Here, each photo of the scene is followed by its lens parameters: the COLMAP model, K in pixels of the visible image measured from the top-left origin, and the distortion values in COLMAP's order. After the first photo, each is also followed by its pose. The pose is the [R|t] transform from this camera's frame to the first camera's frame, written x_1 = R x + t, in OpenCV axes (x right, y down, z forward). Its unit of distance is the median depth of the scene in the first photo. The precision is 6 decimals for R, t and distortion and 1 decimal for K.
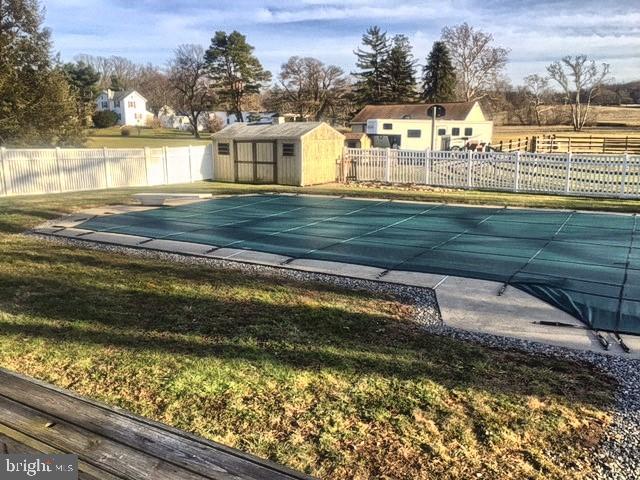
lens RADIAL K [[540.4, 0, 320.4], [0, 540.4, 240.4], [0, 0, 1]] dist [-0.008375, -0.036325]
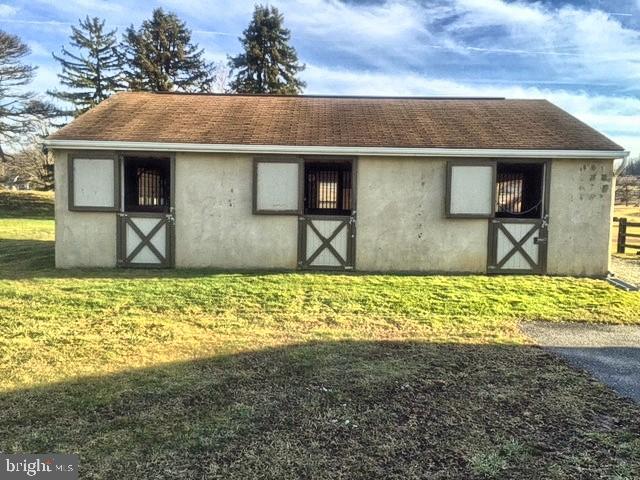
lens RADIAL K [[540.4, 0, 321.4], [0, 540.4, 239.2], [0, 0, 1]] dist [-0.008375, -0.036325]
pose [[0.864309, -0.006843, 0.502914, 0.022995], [0.078148, 0.989591, -0.120841, -0.085488], [-0.496852, 0.143746, 0.855847, 0.444156]]
